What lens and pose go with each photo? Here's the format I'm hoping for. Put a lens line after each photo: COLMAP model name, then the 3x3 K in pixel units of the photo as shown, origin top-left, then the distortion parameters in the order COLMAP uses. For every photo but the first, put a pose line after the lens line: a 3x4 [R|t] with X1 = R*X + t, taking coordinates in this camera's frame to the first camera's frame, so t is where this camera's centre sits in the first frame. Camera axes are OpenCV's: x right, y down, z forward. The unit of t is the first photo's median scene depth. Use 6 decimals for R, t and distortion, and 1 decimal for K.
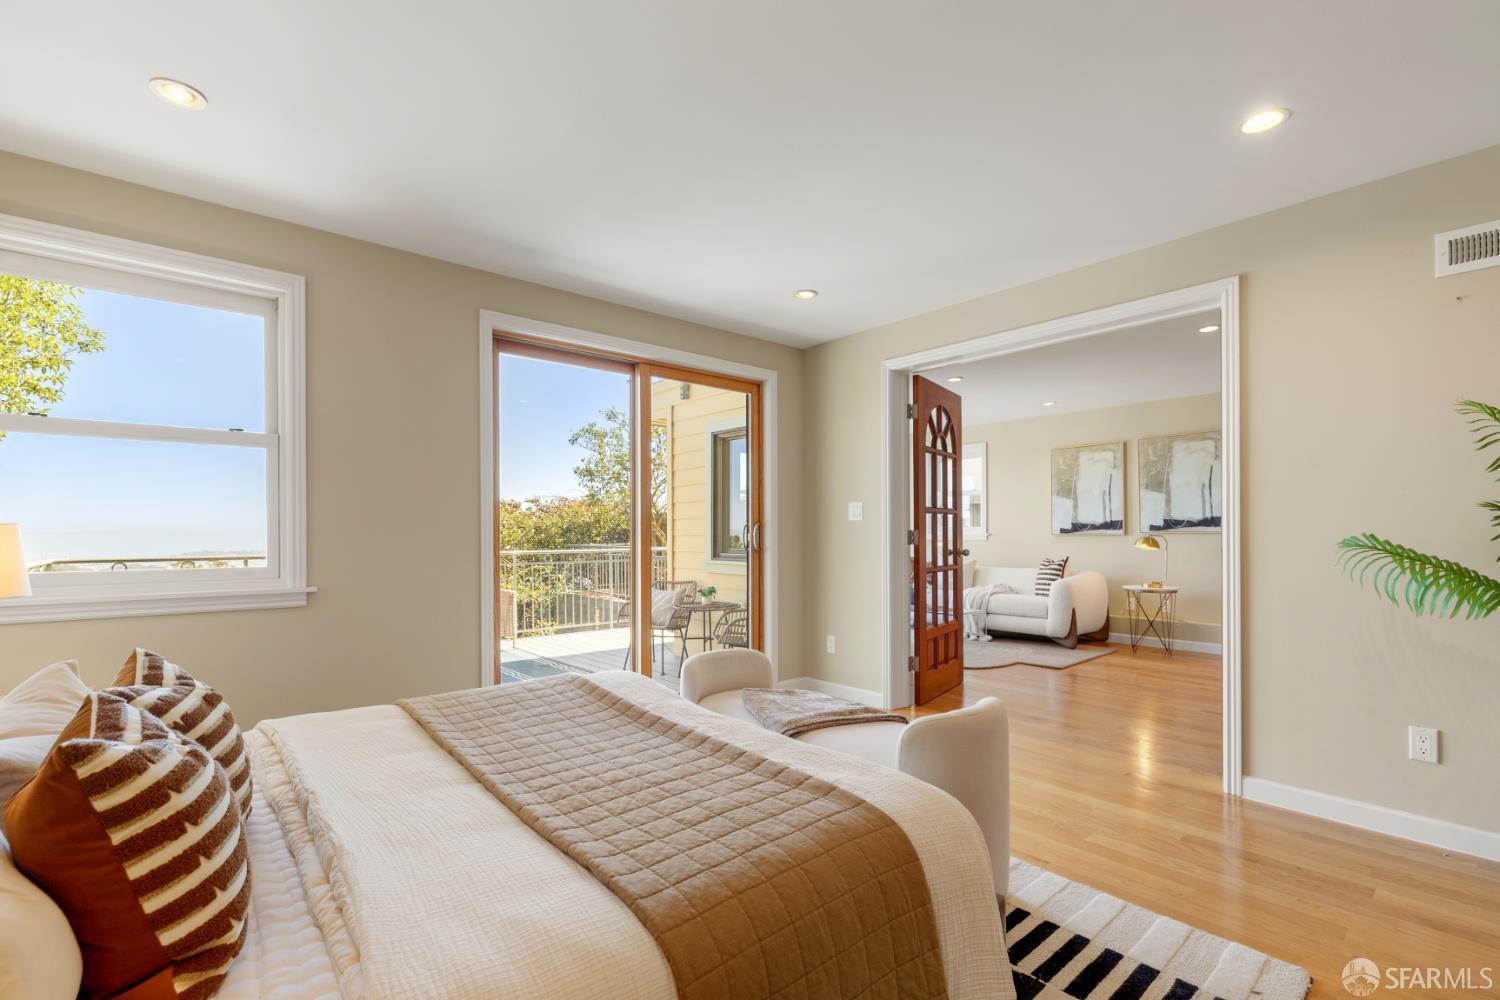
lens RADIAL K [[670.3, 0, 733.8], [0, 670.3, 530.7], [0, 0, 1]] dist [-0.002830, 0.000792]
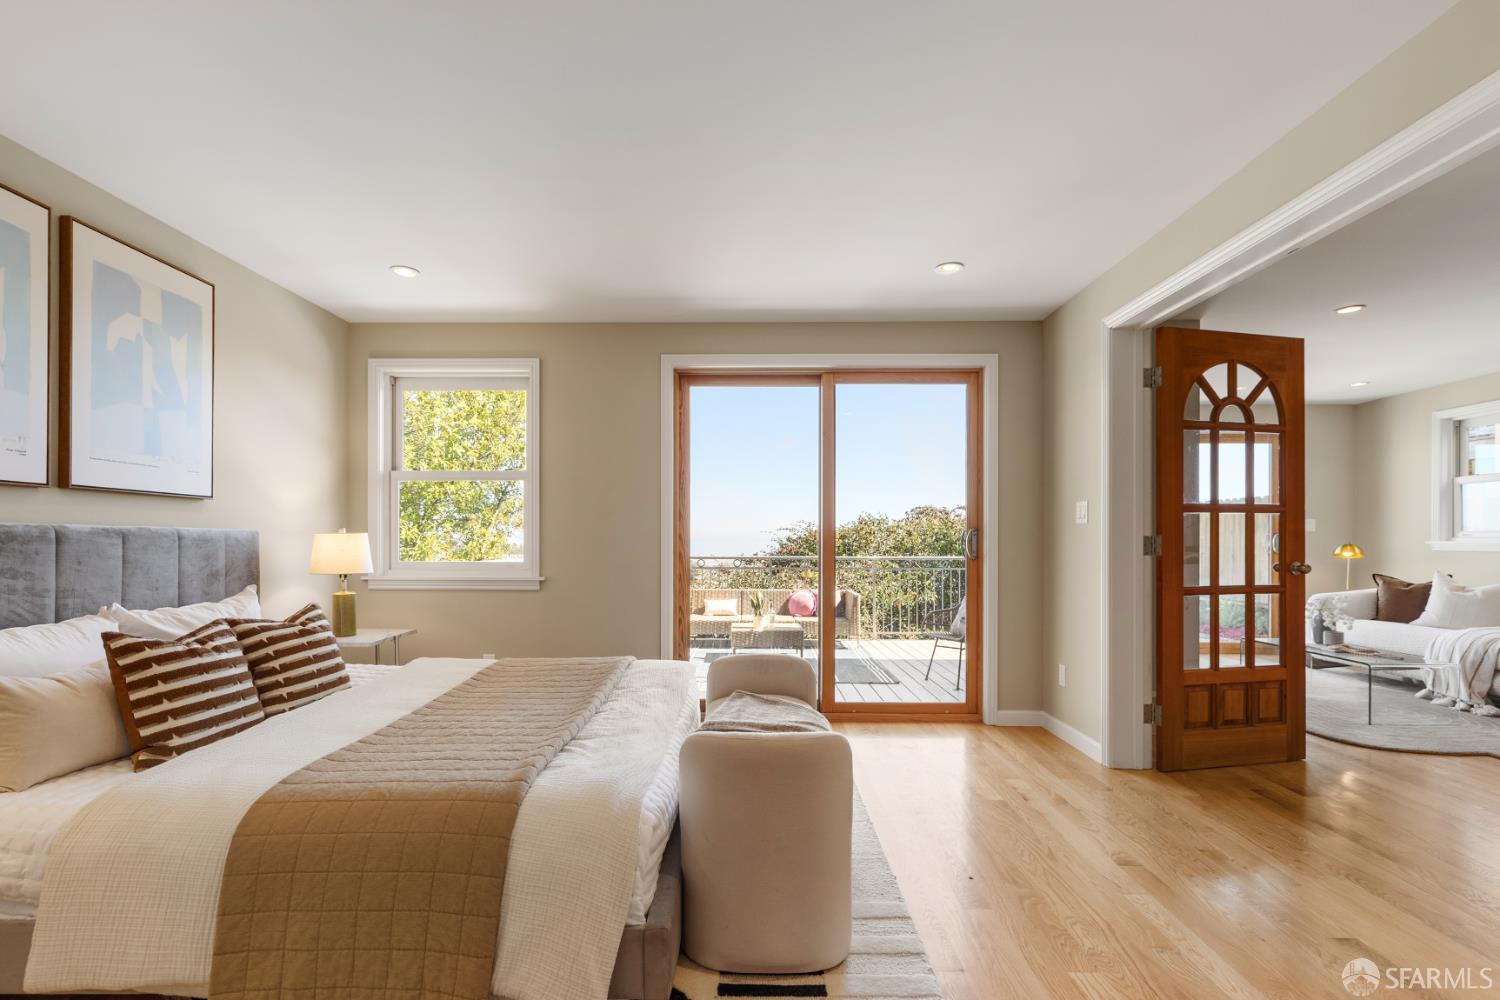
lens RADIAL K [[670.3, 0, 744.3], [0, 670.3, 537.1], [0, 0, 1]] dist [-0.002830, 0.000792]
pose [[0.758580, -0.000038, -0.651579, 0.265710], [0.000525, 1.000000, 0.000553, -0.000243], [0.651579, -0.000762, 0.758580, 0.087916]]
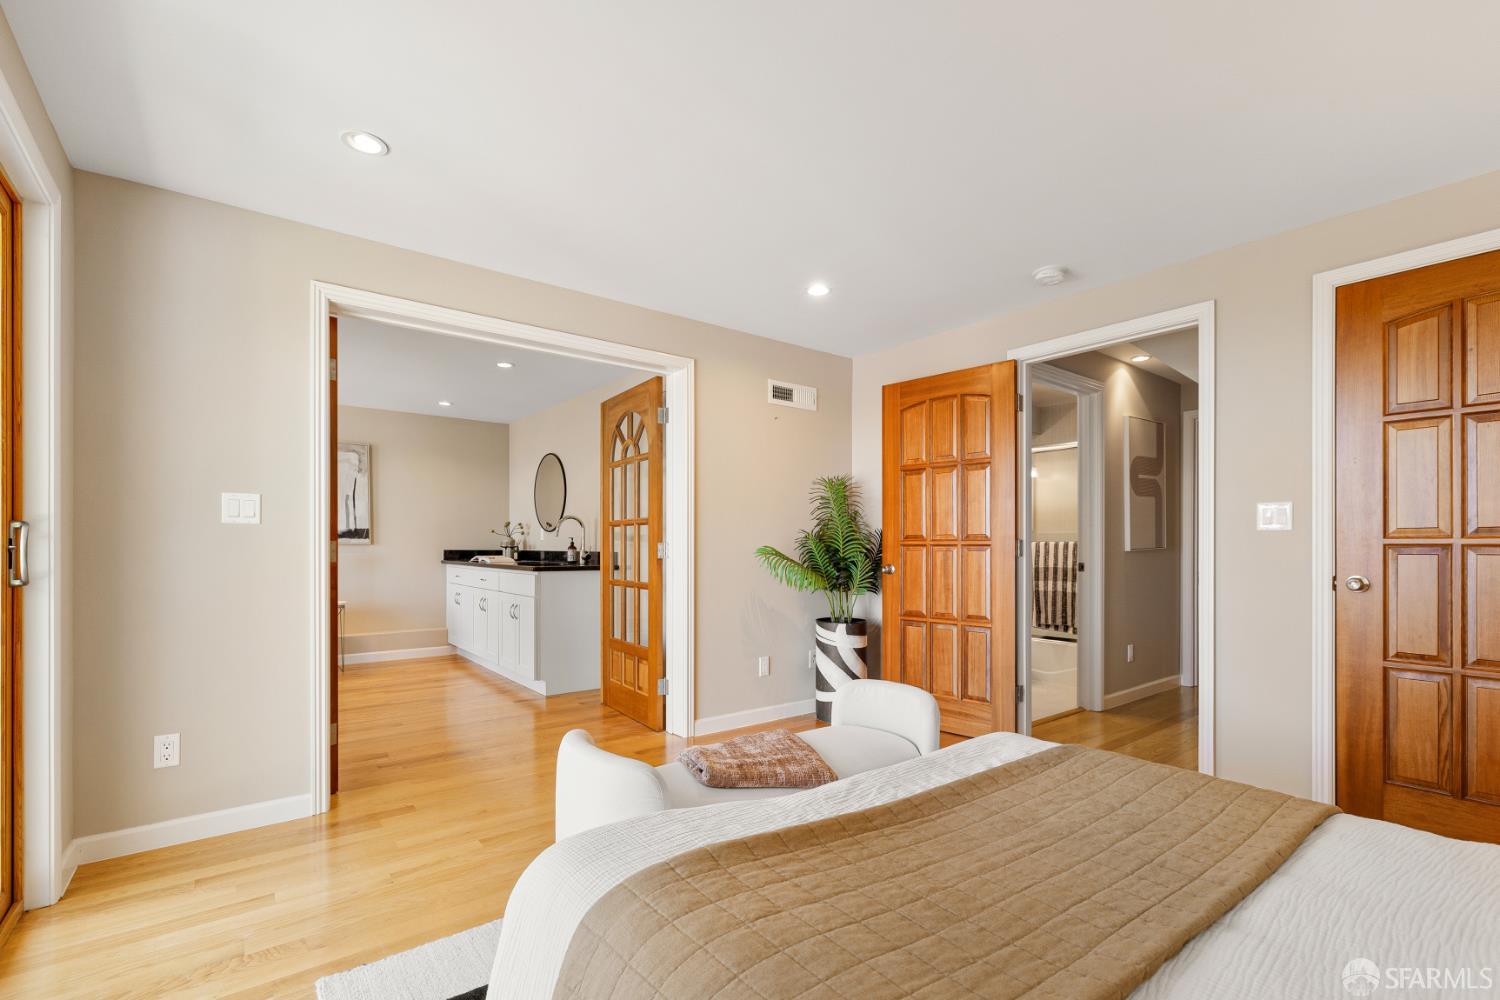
lens RADIAL K [[670.3, 0, 749.6], [0, 670.3, 544.4], [0, 0, 1]] dist [-0.002830, 0.000792]
pose [[0.038225, 0.000082, 0.999269, -0.264650], [-0.005336, 0.999986, 0.000122, -0.000326], [-0.999255, -0.005337, 0.038225, 0.354458]]
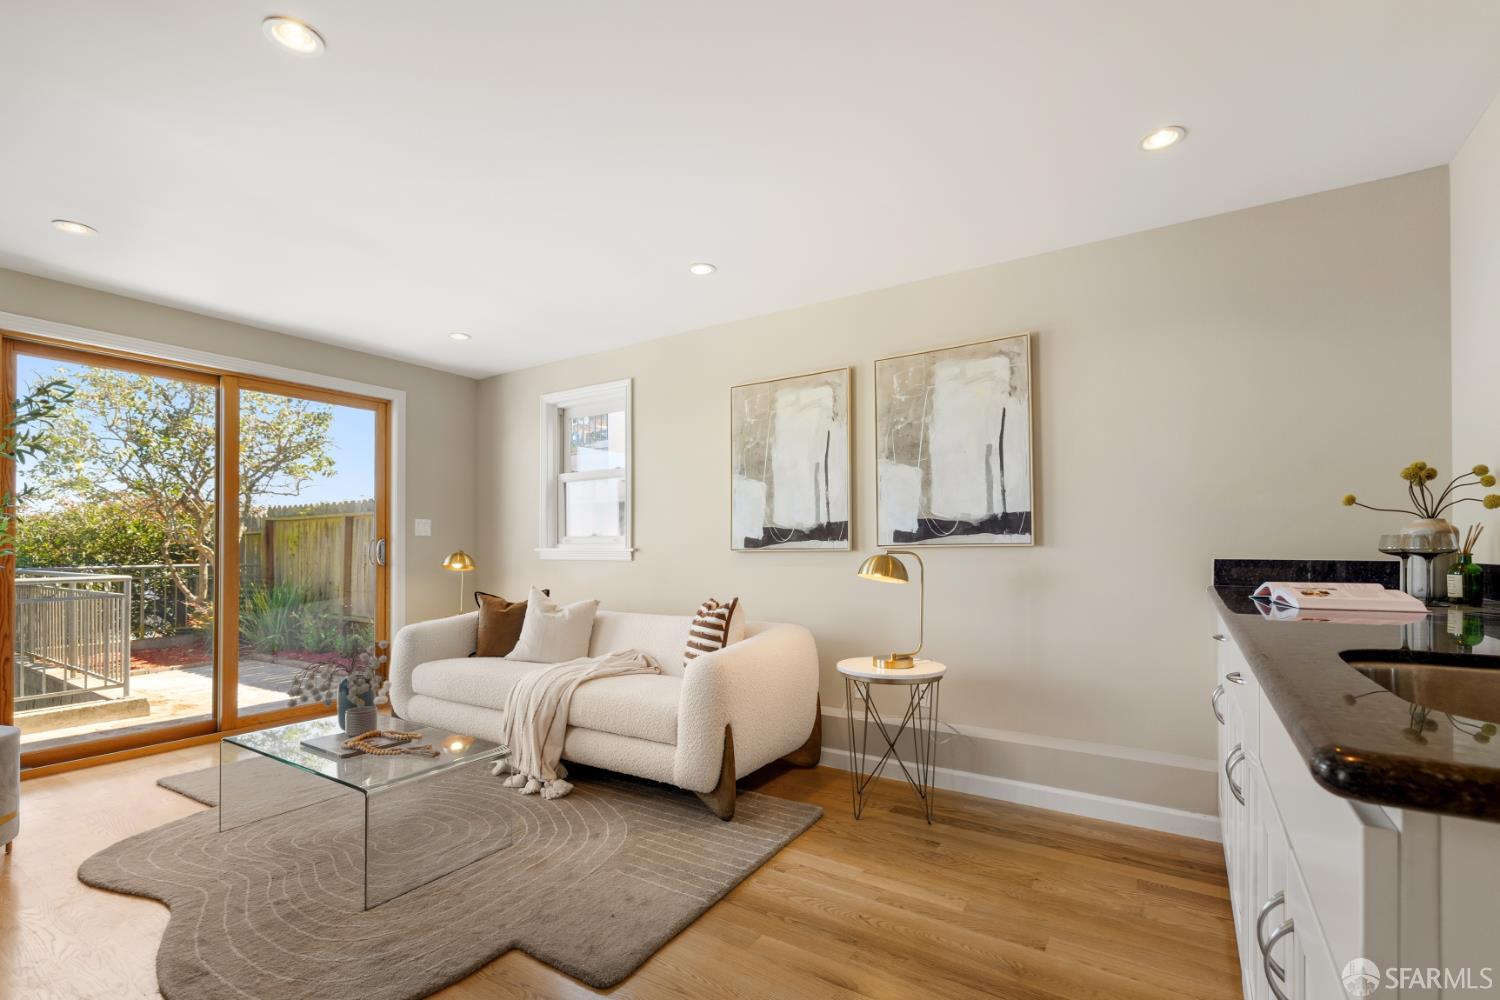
lens RADIAL K [[670.3, 0, 731.9], [0, 670.3, 542.7], [0, 0, 1]] dist [-0.002830, 0.000792]
pose [[0.960711, 0.002453, 0.277541, 0.375038], [-0.001095, 0.999987, -0.005049, 0.003090], [-0.277550, 0.004547, 0.960701, 0.567121]]
